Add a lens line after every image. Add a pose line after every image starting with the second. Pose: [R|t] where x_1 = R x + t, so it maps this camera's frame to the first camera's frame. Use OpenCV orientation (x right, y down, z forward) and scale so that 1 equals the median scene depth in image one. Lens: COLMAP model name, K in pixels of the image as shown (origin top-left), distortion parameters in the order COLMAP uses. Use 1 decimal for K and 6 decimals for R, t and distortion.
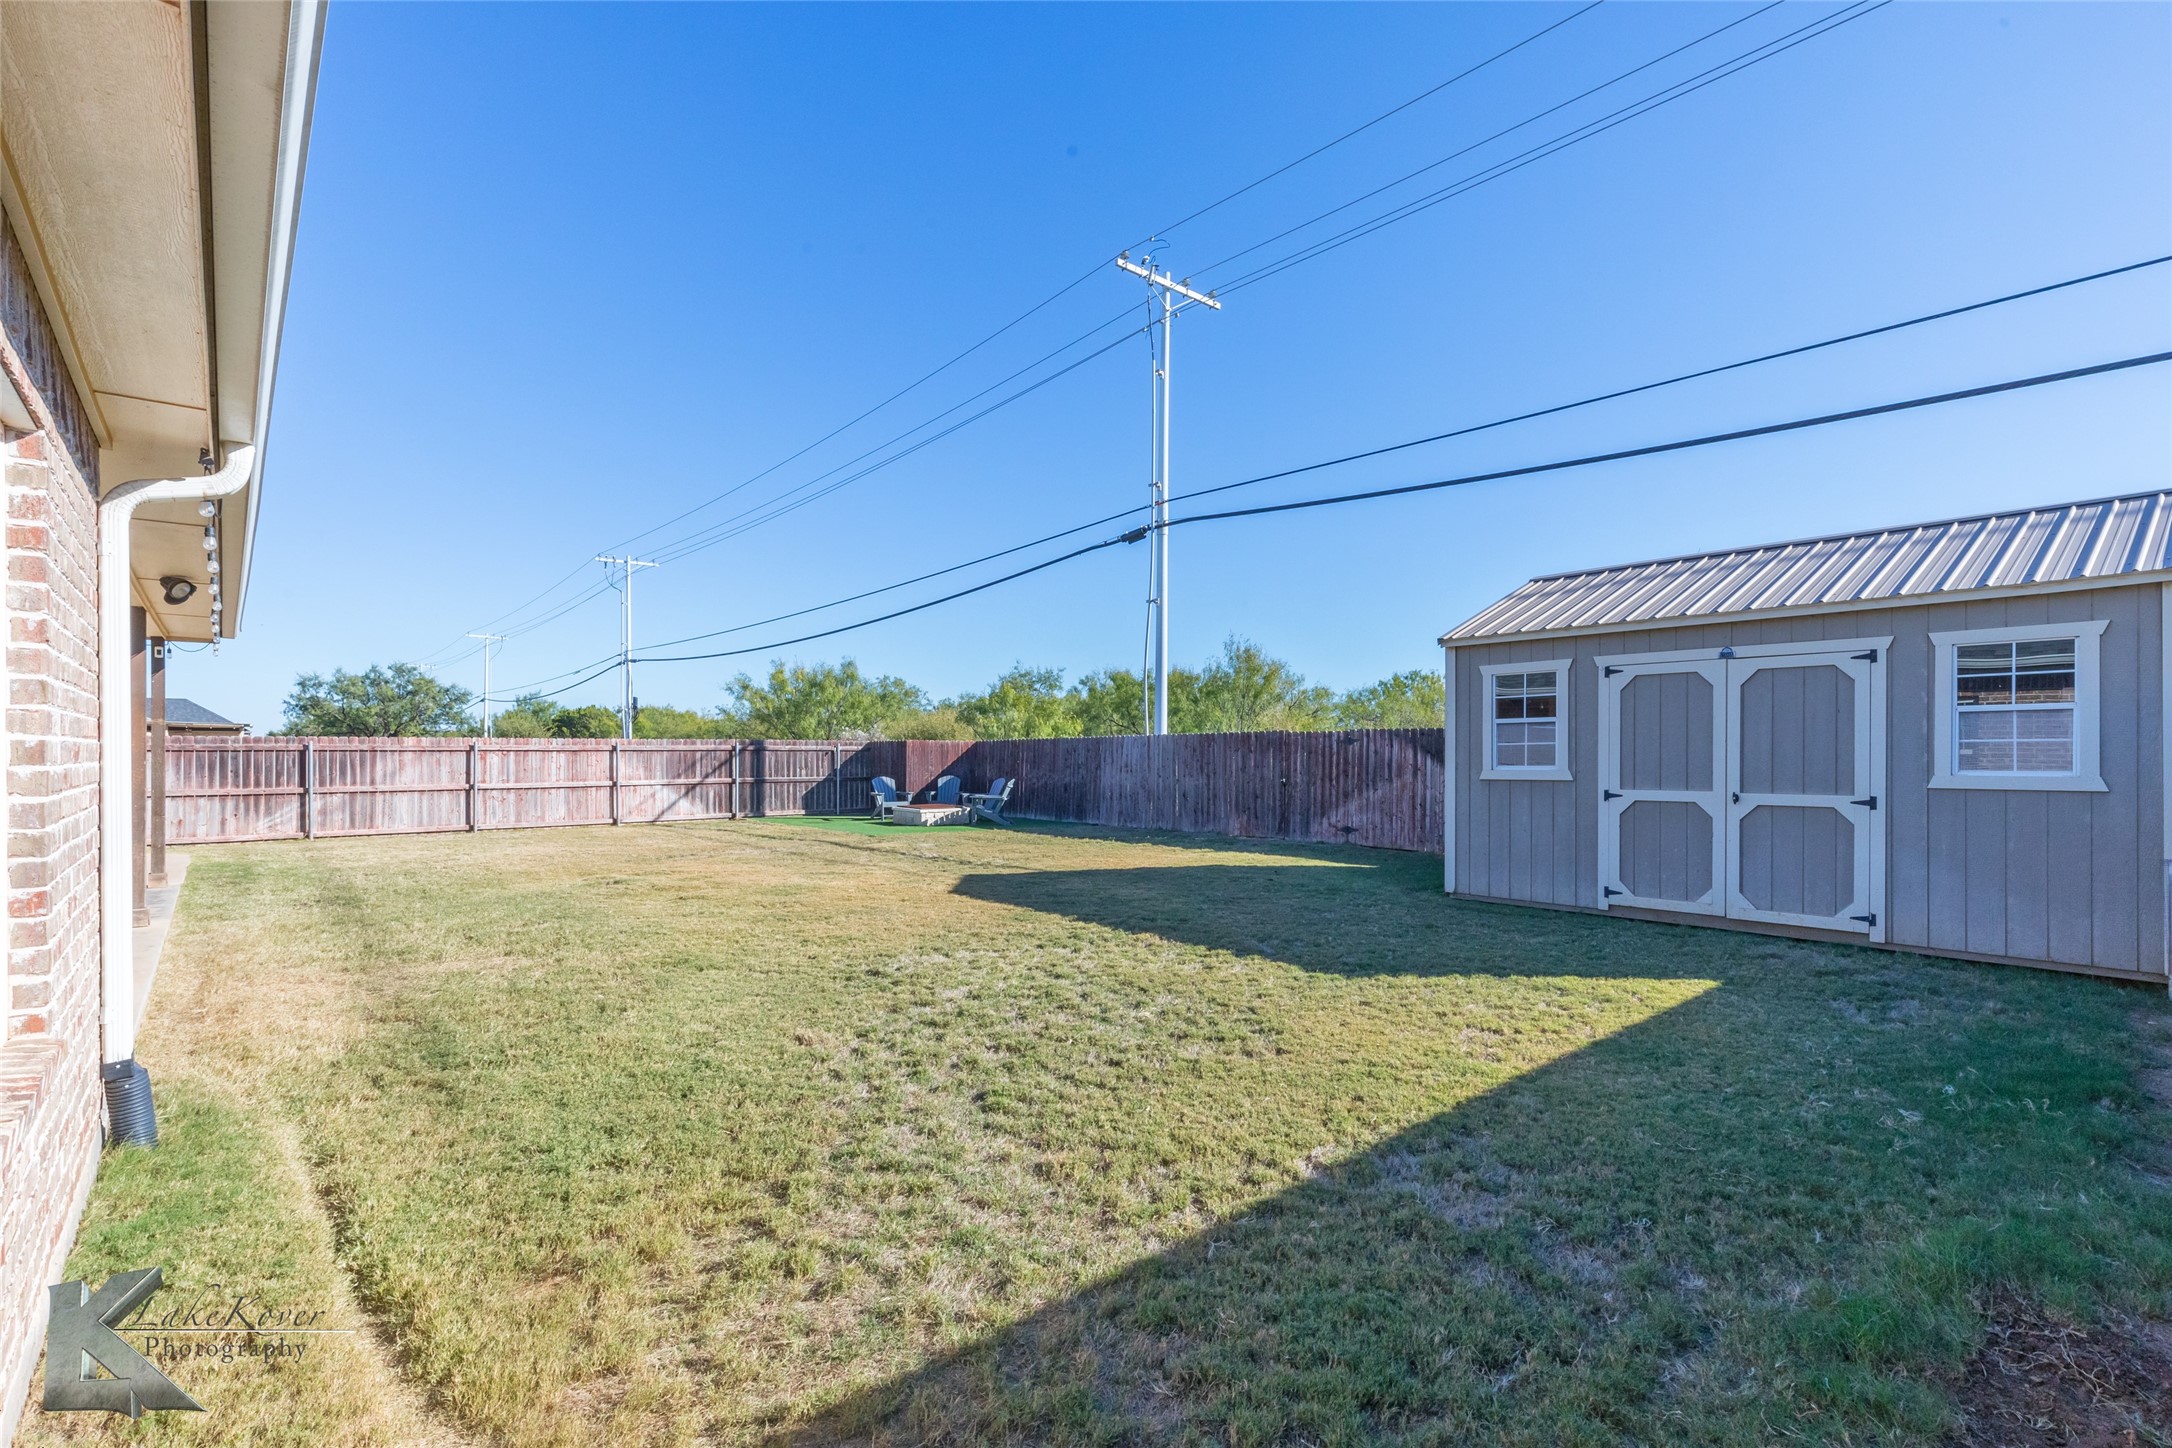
lens RADIAL K [[1000.1, 0, 1100.0], [0, 1000.1, 744.3], [0, 0, 1]] dist [0.002209, -0.000078]
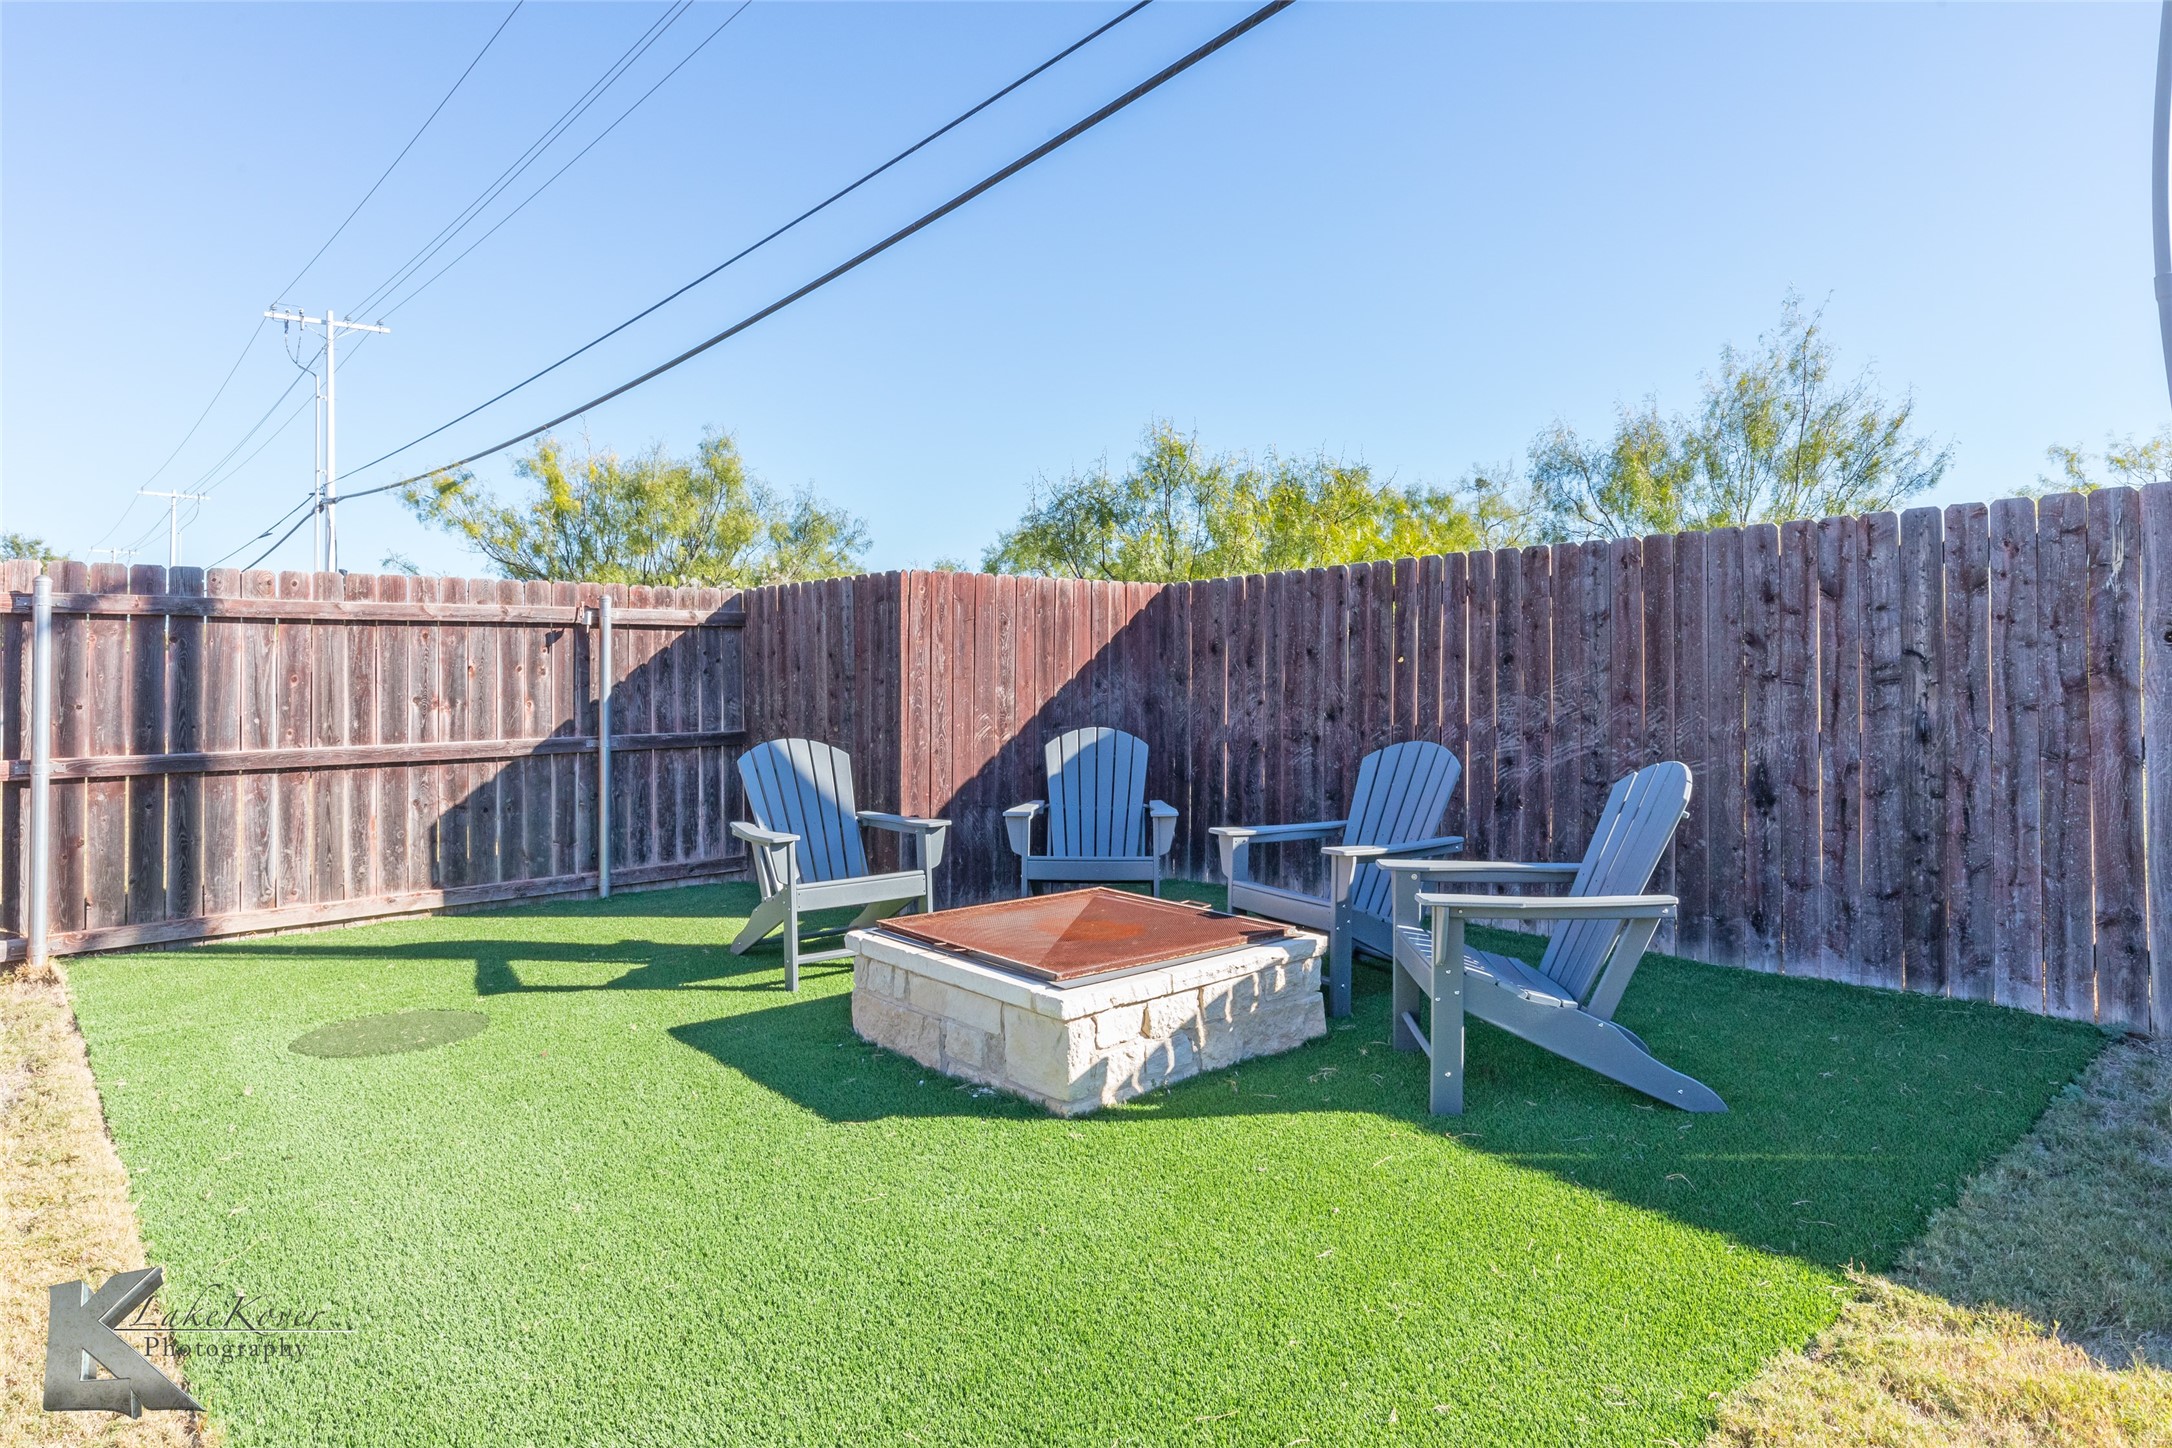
lens RADIAL K [[1233.0, 0, 1085.1], [0, 1233.0, 645.7], [0, 0, 1]] dist [0.001844, 0.000009]
pose [[0.999889, -0.011766, 0.009130, -0.165097], [0.011893, 0.999832, -0.013926, 0.018155], [-0.008965, 0.014033, 0.999861, 0.775136]]
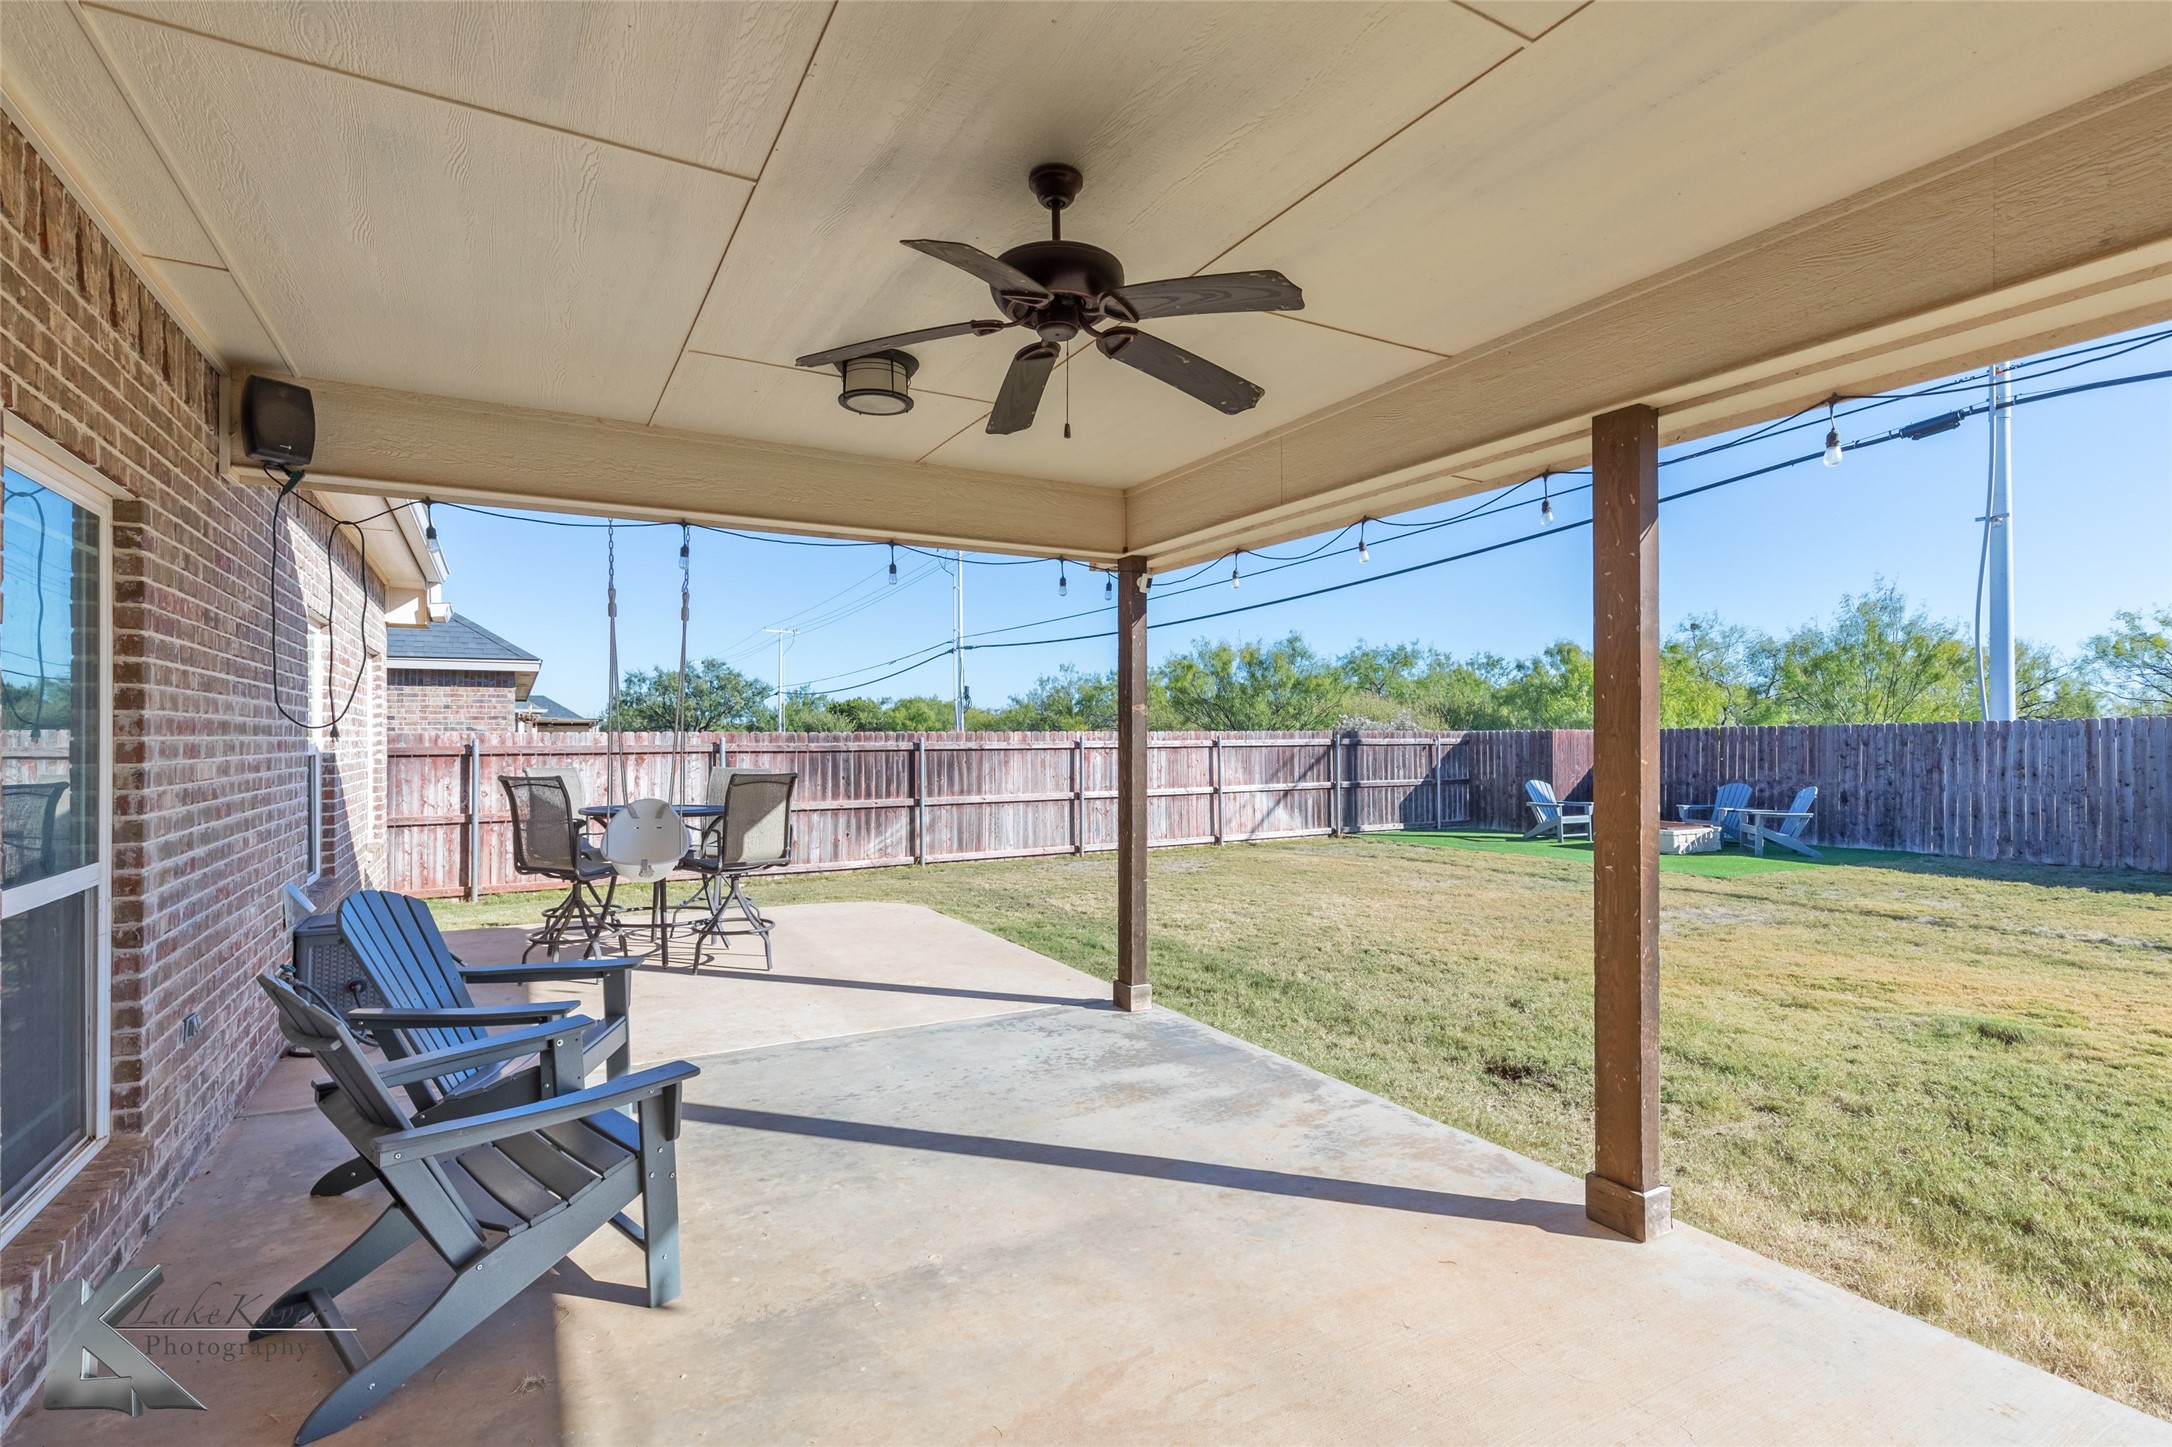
lens RADIAL K [[1000.1, 0, 1067.8], [0, 1000.1, 737.6], [0, 0, 1]] dist [0.002209, -0.000078]
pose [[0.978106, -0.006005, -0.208022, -0.414852], [0.006995, 0.999967, 0.004026, -0.004358], [0.207991, -0.005393, 0.978116, 0.221029]]
